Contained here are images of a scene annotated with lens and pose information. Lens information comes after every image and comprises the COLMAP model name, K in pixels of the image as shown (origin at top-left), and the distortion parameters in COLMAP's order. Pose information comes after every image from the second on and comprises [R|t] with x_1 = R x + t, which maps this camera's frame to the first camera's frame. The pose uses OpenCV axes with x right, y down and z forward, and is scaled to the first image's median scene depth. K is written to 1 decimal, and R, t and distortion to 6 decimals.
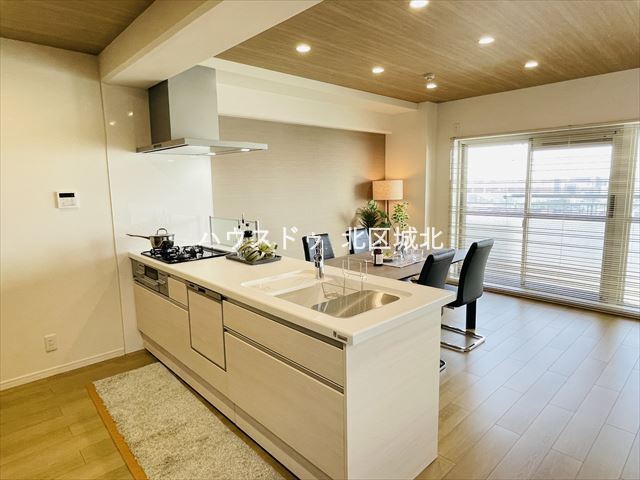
lens RADIAL K [[389.9, 0, 320.0], [0, 389.9, 240.0], [0, 0, 1]] dist [0.000186, 0.000100]
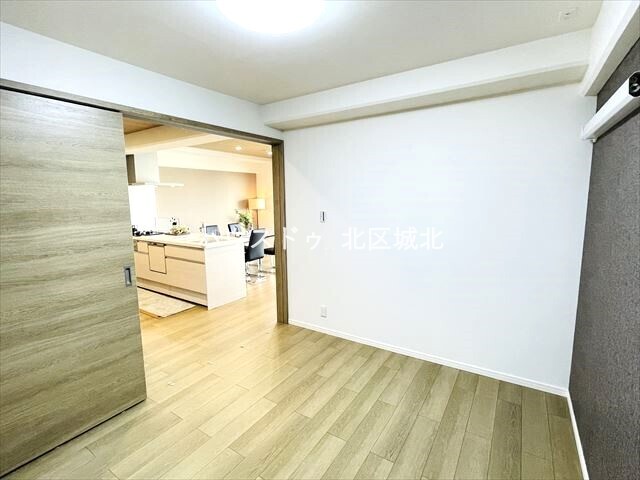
lens RADIAL K [[312.8, 0, 320.0], [0, 312.8, 240.0], [0, 0, 1]] dist [-0.000344, -0.000133]
pose [[0.970703, -0.025810, 0.238894, 0.197542], [0.027839, 0.999599, -0.005122, 0.111588], [-0.238666, 0.011623, 0.971032, -0.964469]]
